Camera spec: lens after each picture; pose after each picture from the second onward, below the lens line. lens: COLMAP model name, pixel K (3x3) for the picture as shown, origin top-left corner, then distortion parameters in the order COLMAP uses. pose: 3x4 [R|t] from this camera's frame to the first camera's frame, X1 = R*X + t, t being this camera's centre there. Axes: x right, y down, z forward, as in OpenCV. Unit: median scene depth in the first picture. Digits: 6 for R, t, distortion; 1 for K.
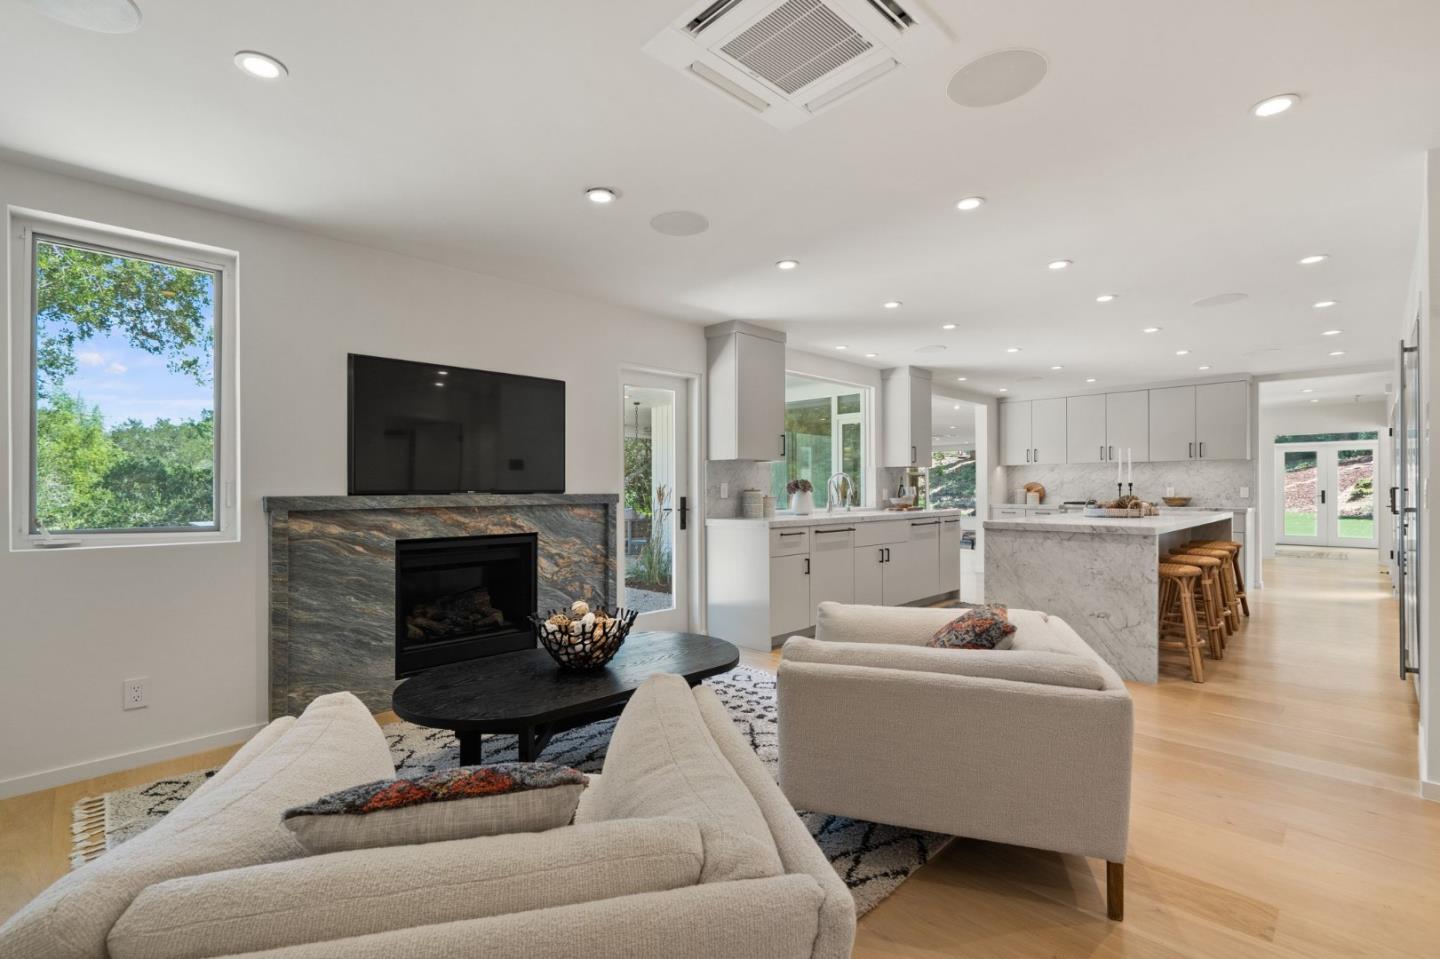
lens RADIAL K [[649.9, 0, 718.9], [0, 649.9, 485.5], [0, 0, 1]] dist [0.003759, 0.000482]
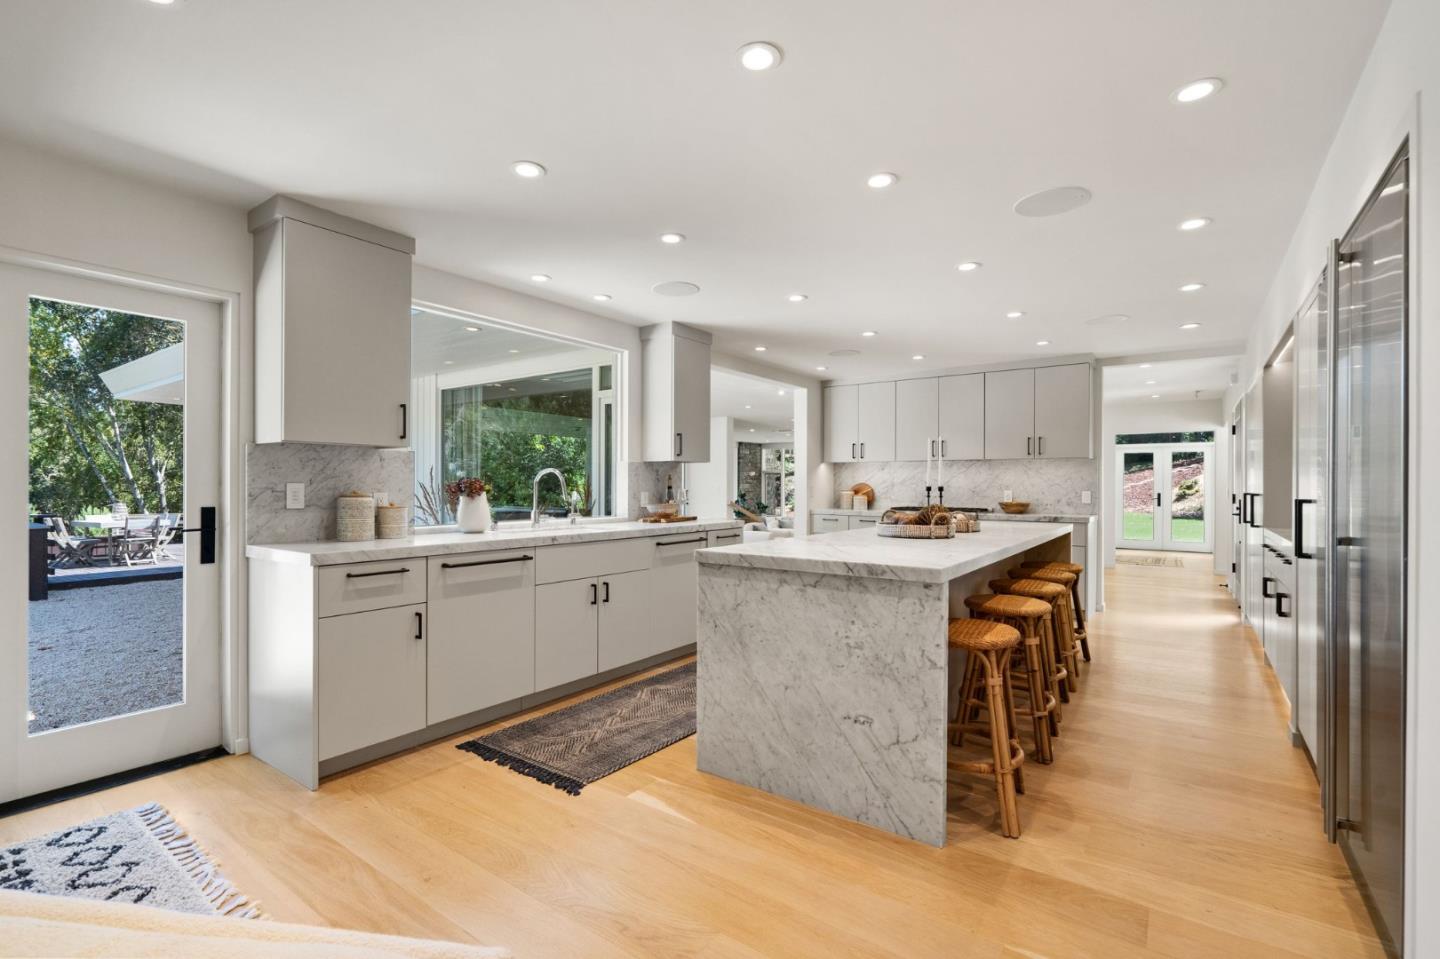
lens RADIAL K [[645.9, 0, 715.0], [0, 645.9, 484.8], [0, 0, 1]] dist [0.000169, 0.000222]
pose [[0.987854, 0.006483, 0.155252, 0.250574], [-0.006976, 0.999972, 0.002630, -0.005481], [-0.155230, -0.003681, 0.987871, 0.309040]]
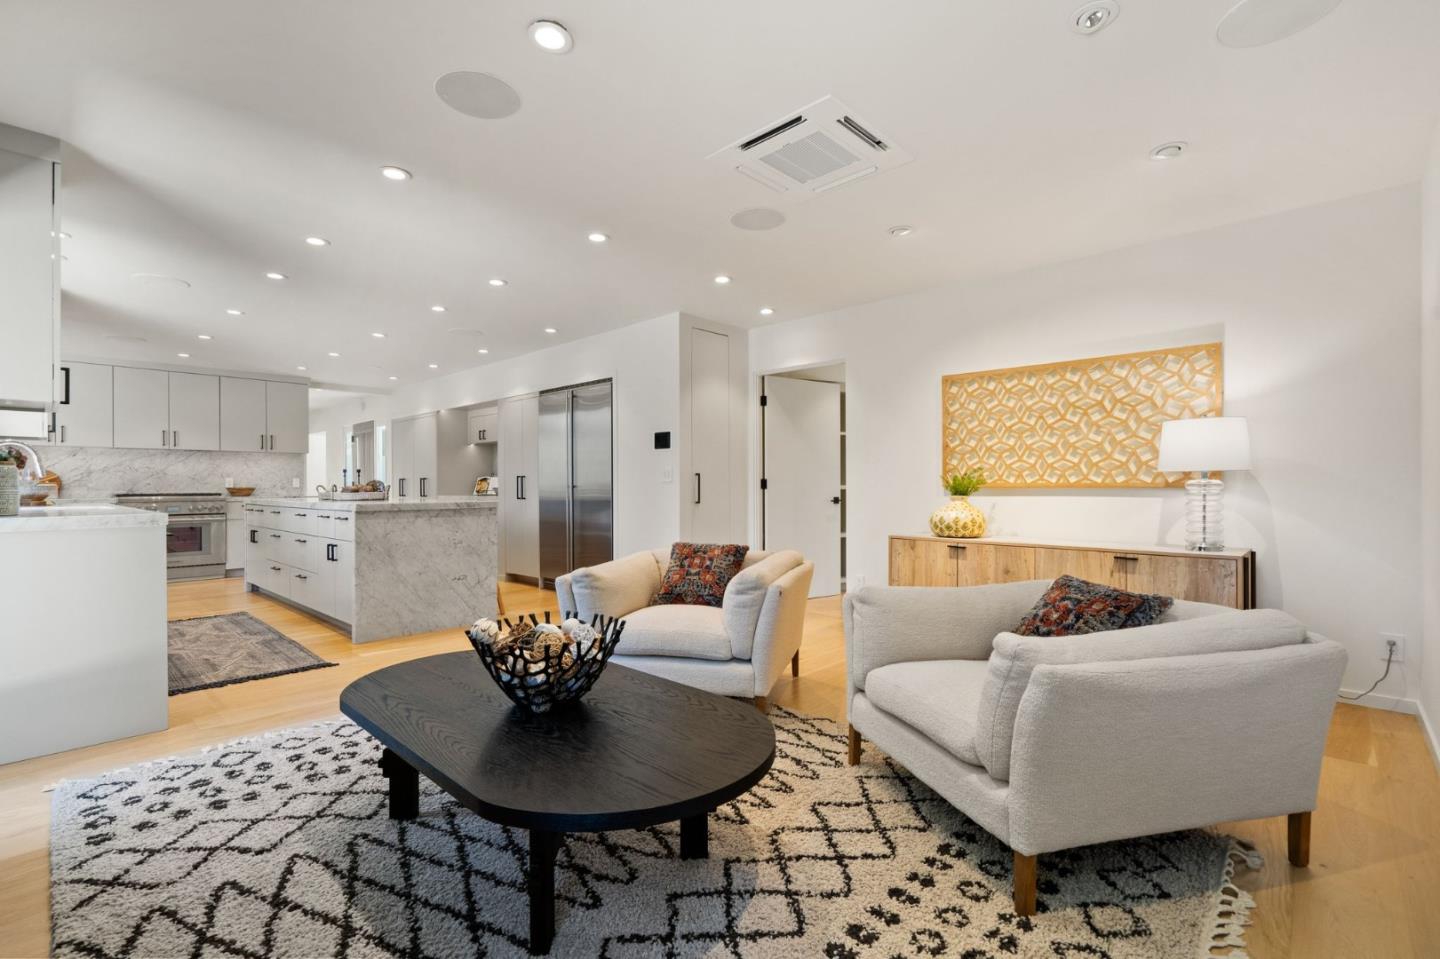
lens RADIAL K [[645.9, 0, 715.0], [0, 645.9, 484.8], [0, 0, 1]] dist [0.000169, 0.000222]
pose [[-0.030682, 0.005146, 0.999516, -0.411466], [-0.000113, 0.999987, -0.005152, 0.024059], [-0.999529, -0.000271, -0.030681, 0.385934]]
